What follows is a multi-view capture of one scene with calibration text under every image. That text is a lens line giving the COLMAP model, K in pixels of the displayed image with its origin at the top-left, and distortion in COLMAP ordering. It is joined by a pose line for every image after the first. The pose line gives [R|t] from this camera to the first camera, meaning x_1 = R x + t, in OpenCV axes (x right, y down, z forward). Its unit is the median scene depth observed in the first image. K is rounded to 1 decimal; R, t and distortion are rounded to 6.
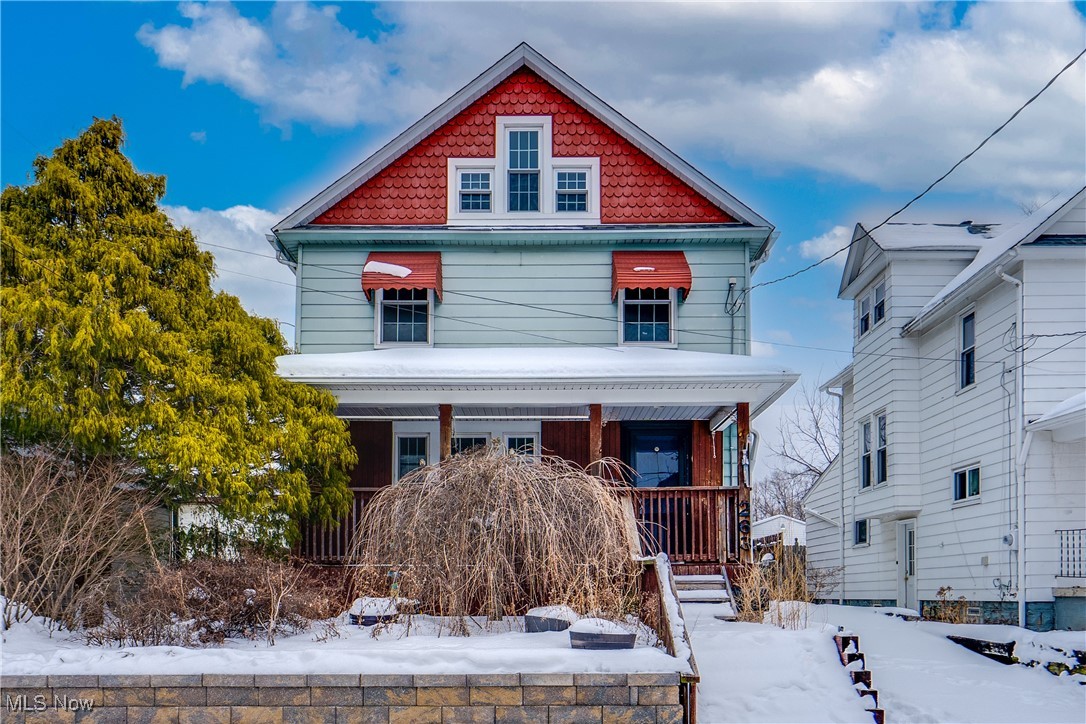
lens RADIAL K [[488.6, 0, 542.9], [0, 488.6, 345.4], [0, 0, 1]] dist [-0.002636, 0.000761]
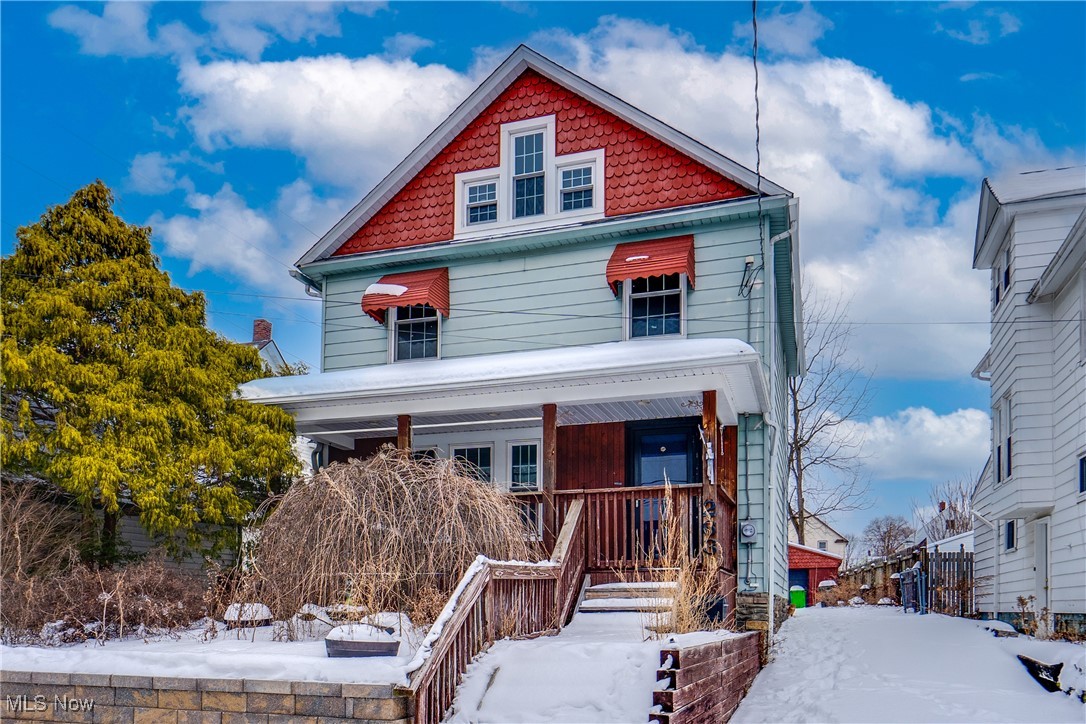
lens RADIAL K [[489.6, 0, 527.2], [0, 489.6, 362.0], [0, 0, 1]] dist [-0.002747, 0.000660]
pose [[0.979095, -0.085832, -0.184405, 0.120408], [0.088024, 0.996111, 0.003720, 0.015125], [0.183369, -0.019875, 0.982843, 0.027025]]
